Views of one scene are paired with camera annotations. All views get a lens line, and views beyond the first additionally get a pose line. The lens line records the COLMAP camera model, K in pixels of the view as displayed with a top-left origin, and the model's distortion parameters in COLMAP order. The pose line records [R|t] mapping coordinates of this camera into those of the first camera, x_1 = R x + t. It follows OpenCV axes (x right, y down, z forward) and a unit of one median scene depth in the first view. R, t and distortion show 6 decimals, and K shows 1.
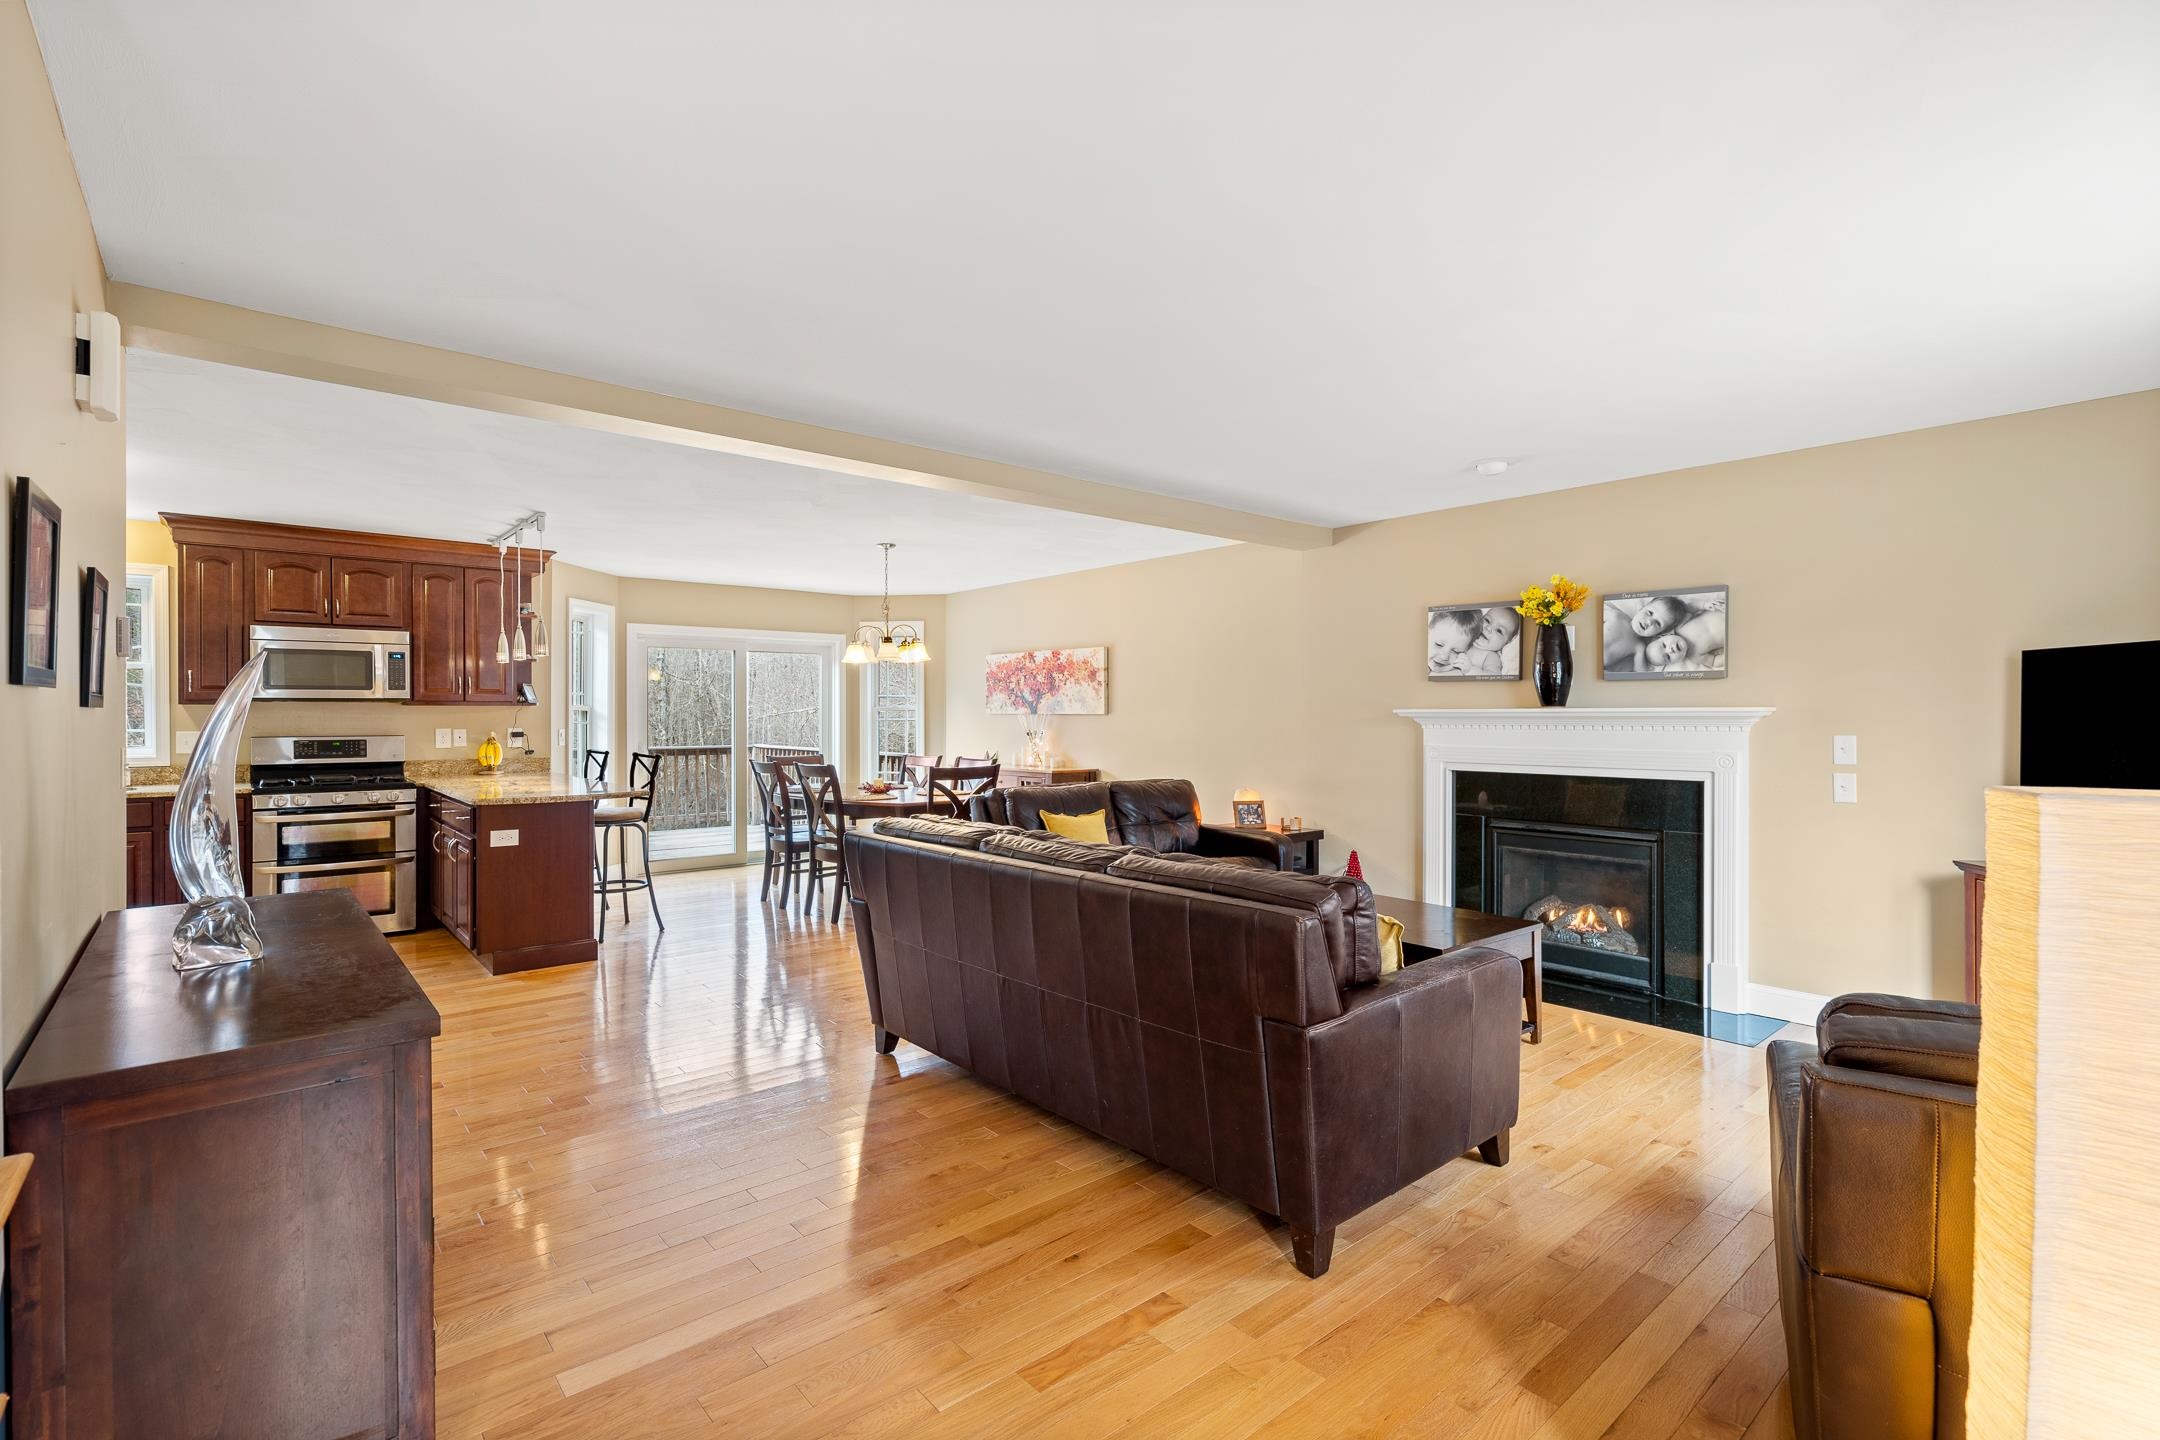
lens RADIAL K [[994.8, 0, 1078.0], [0, 994.8, 715.8], [0, 0, 1]] dist [0.004147, 0.000410]
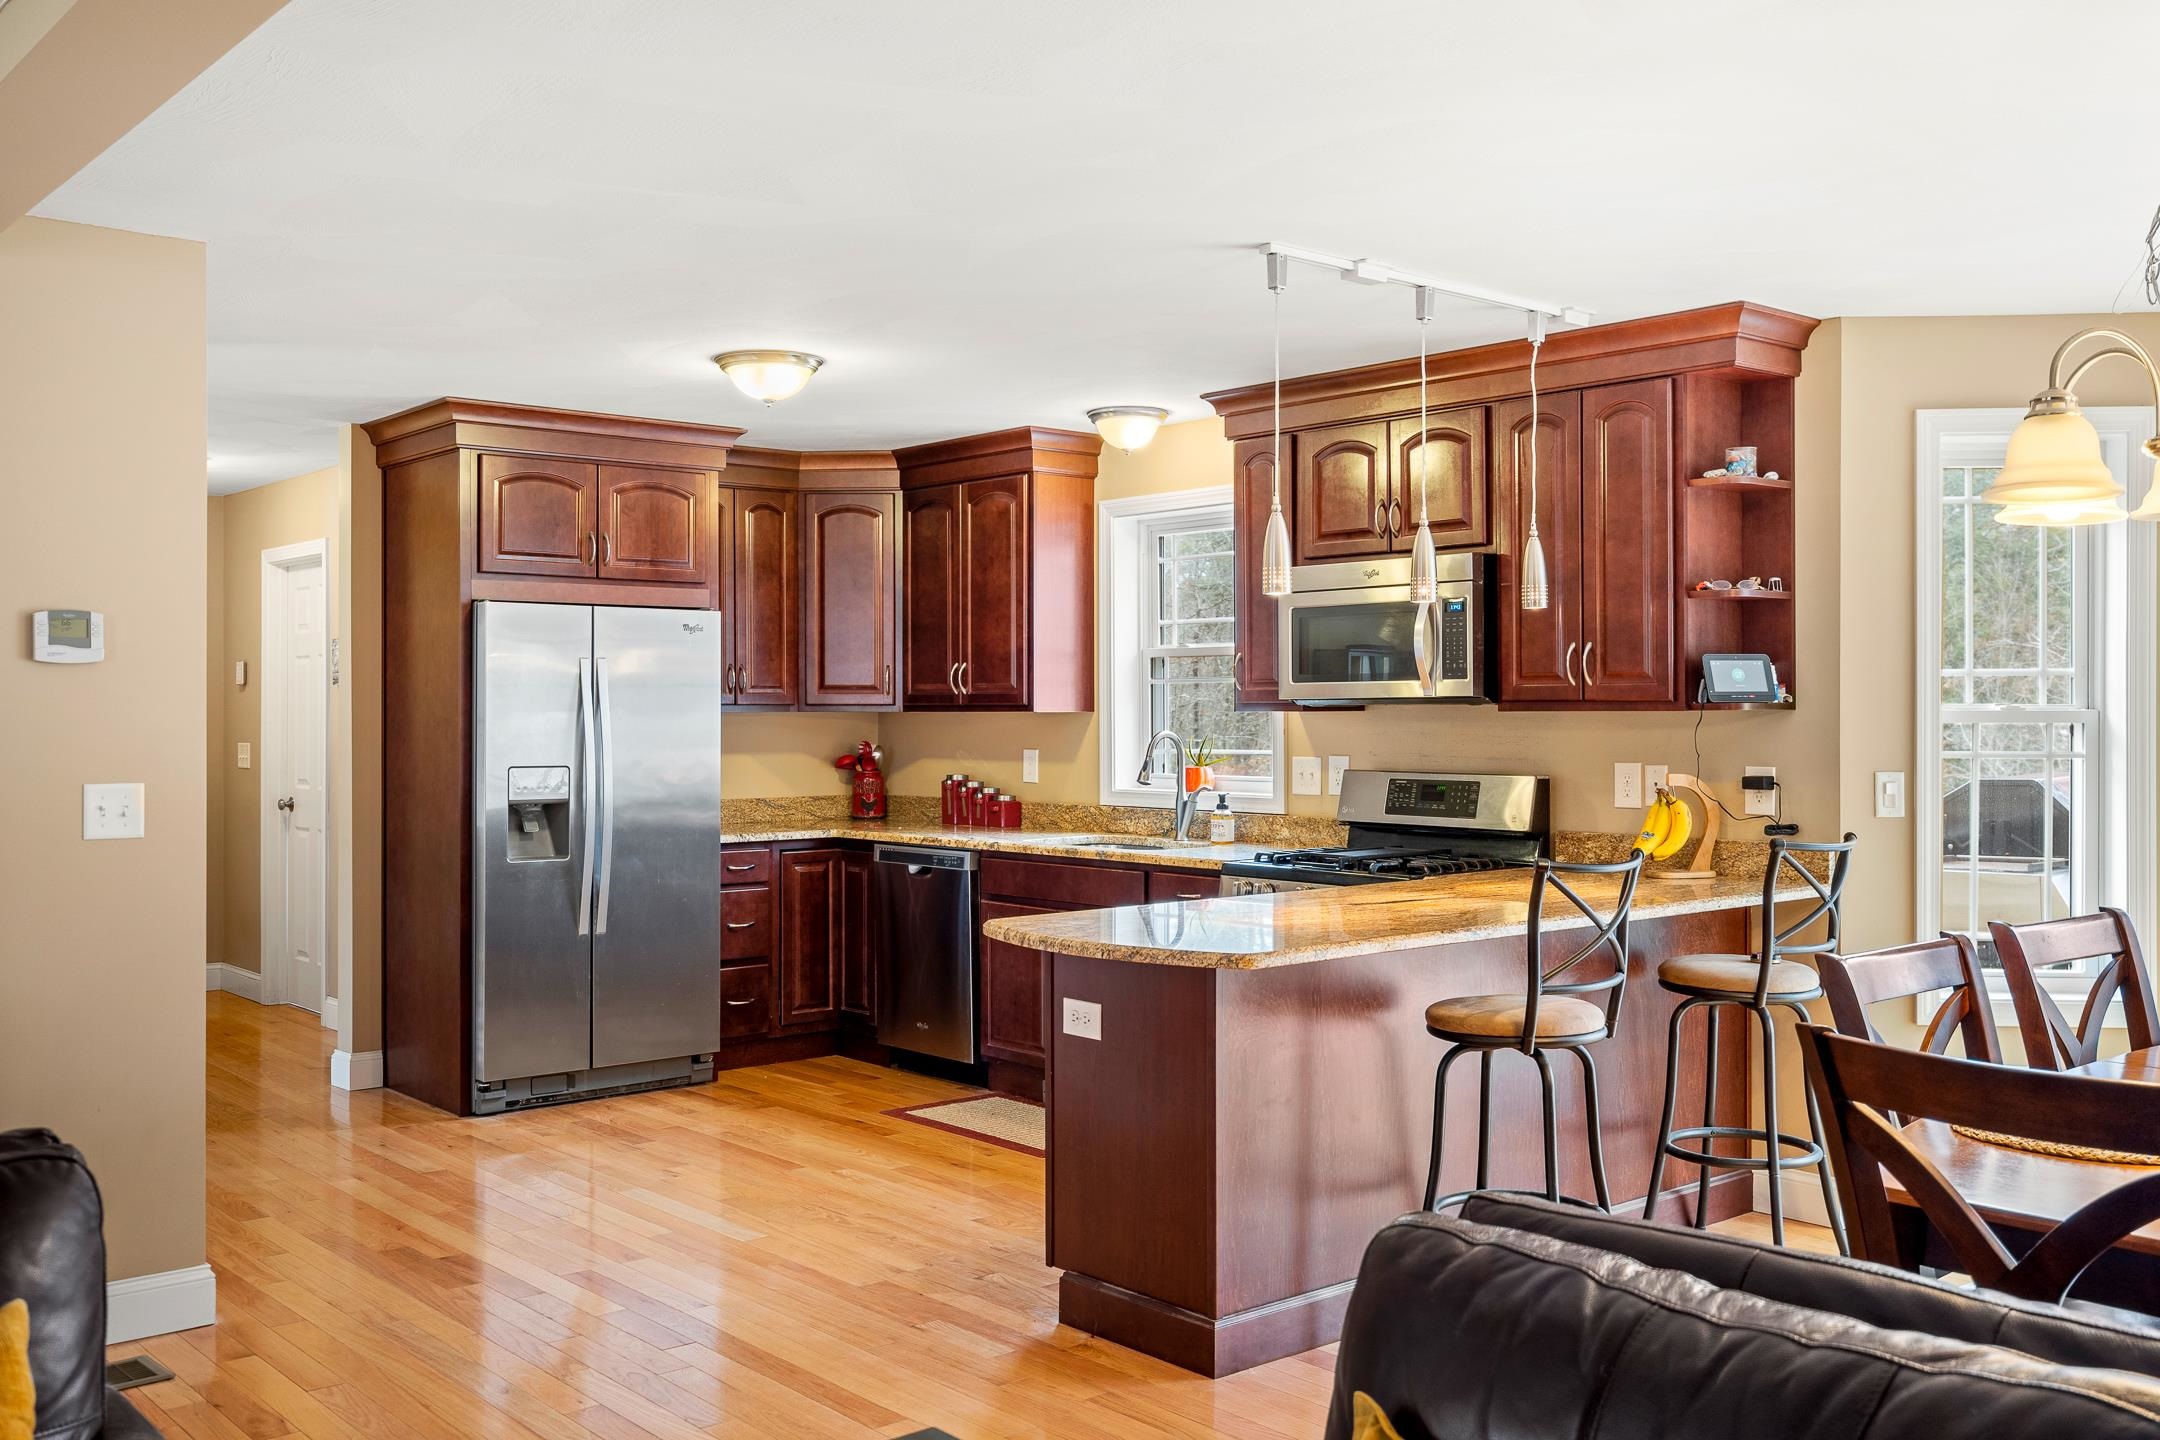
lens RADIAL K [[1961.3, 0, 1080.0], [0, 1961.3, 720.0], [0, 0, 1]] dist [-0.003880, -0.003176]
pose [[0.002859, 0.005601, -0.999980, 0.253101], [-0.002038, 0.999982, 0.005595, -0.011791], [0.999994, 0.002022, 0.002870, 0.863029]]
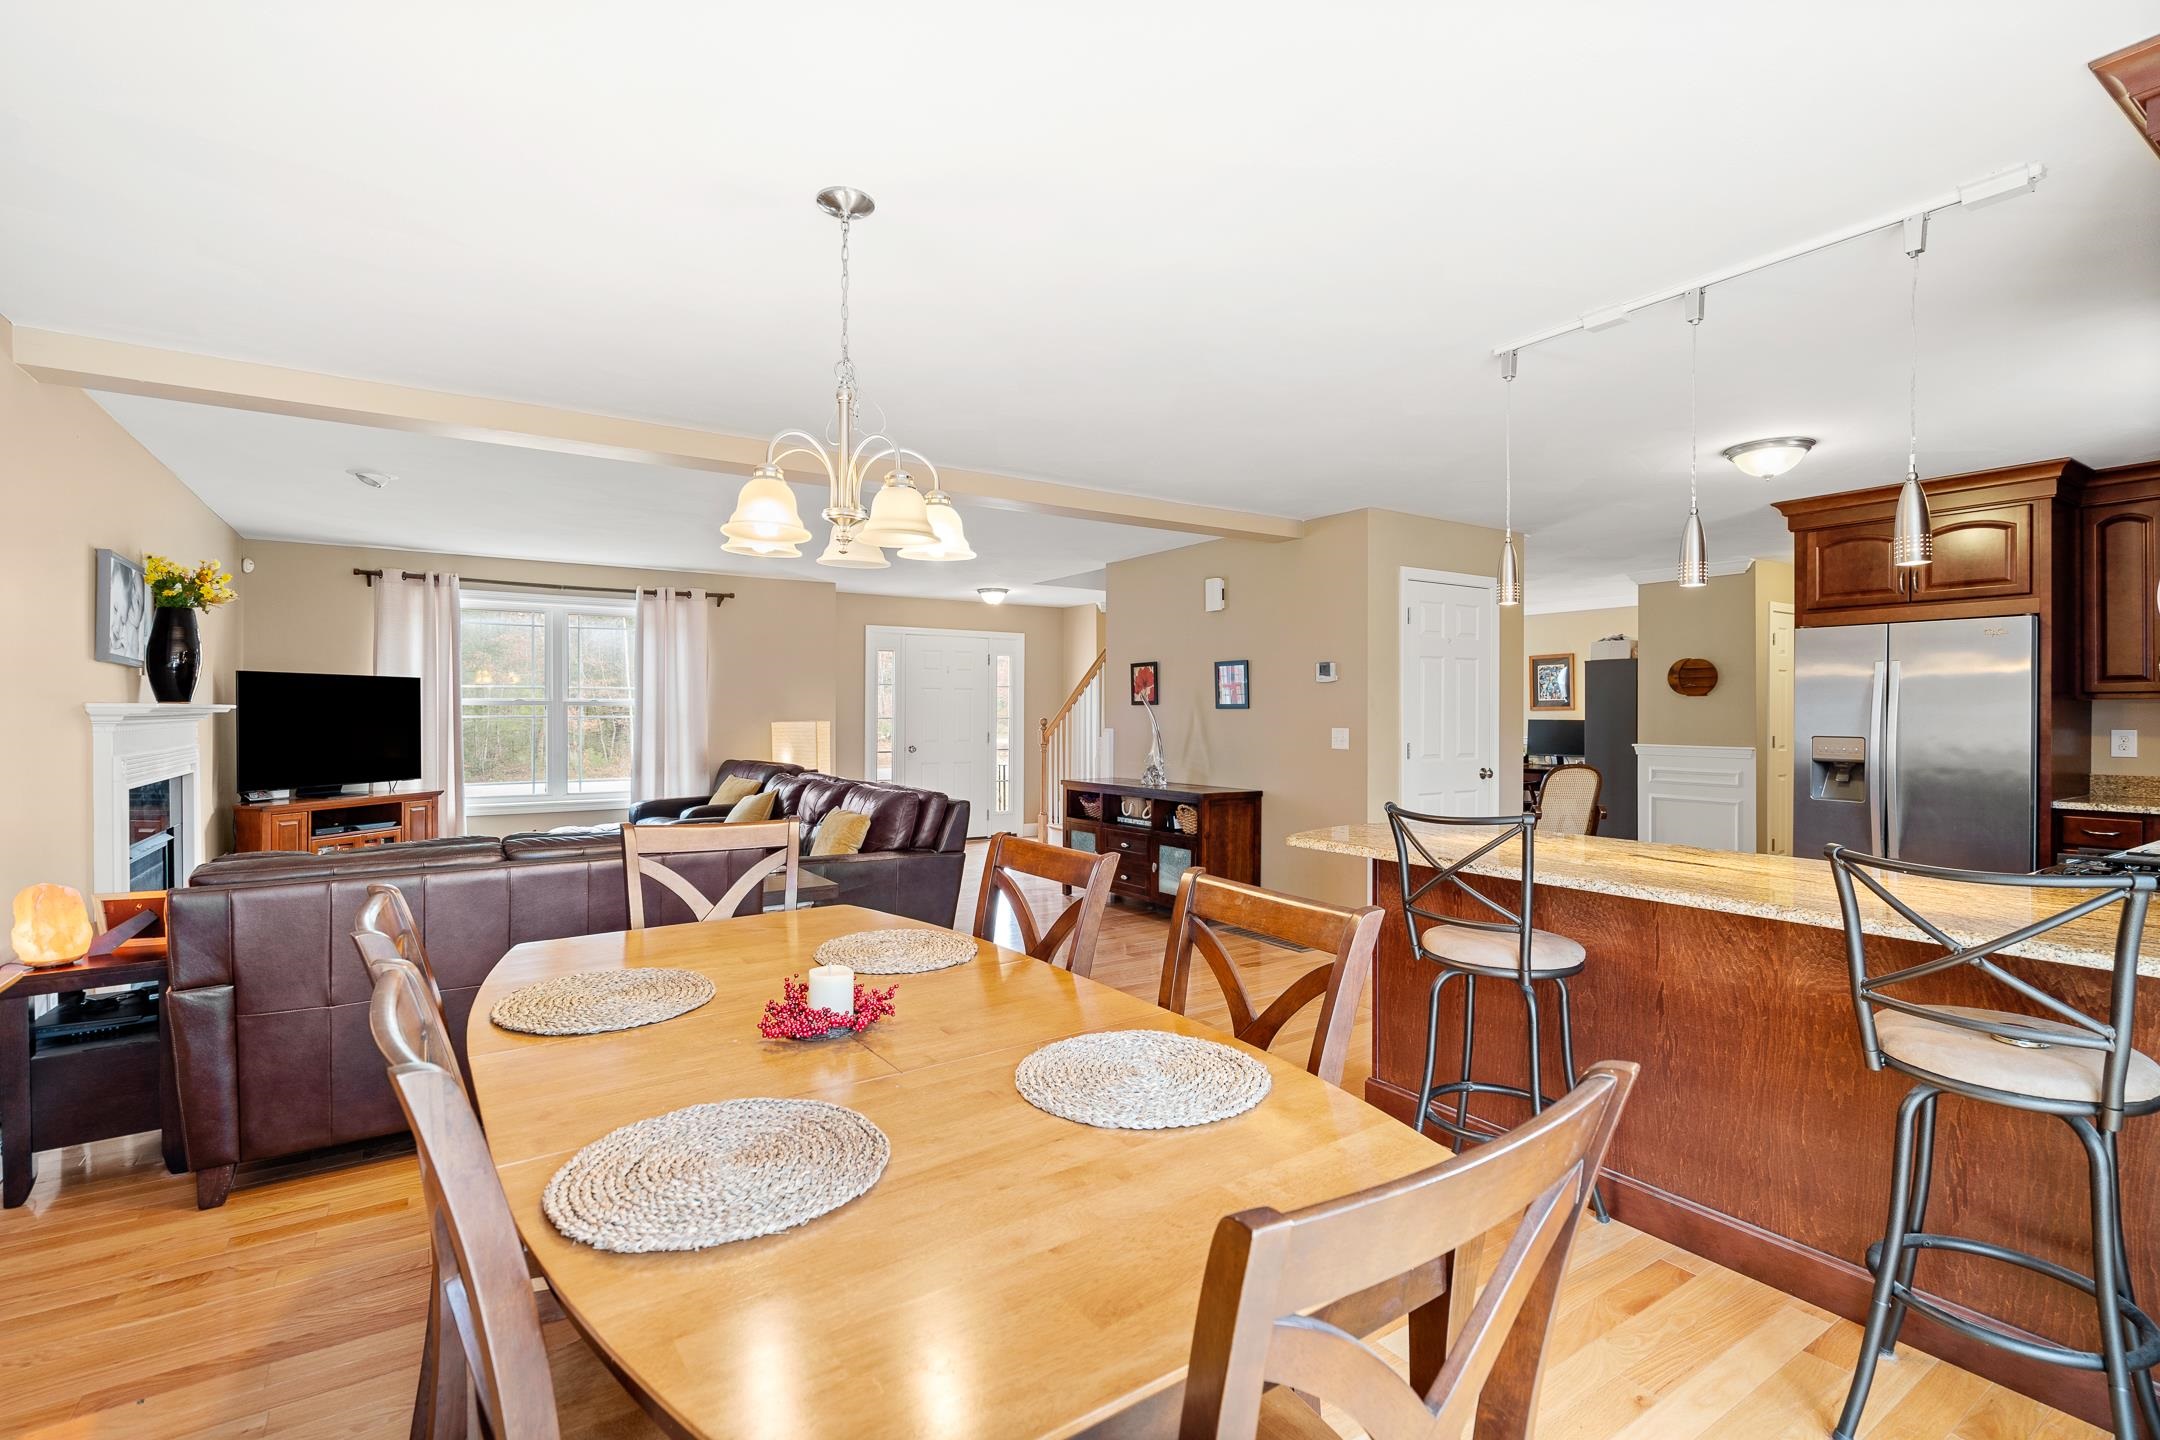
lens RADIAL K [[986.0, 0, 1076.5], [0, 986.0, 713.3], [0, 0, 1]] dist [-0.002390, -0.000546]
pose [[-0.991595, 0.001152, 0.129376, -0.350683], [0.001416, 0.999997, 0.001952, 0.000783], [-0.129374, 0.002118, -0.991594, 1.464172]]
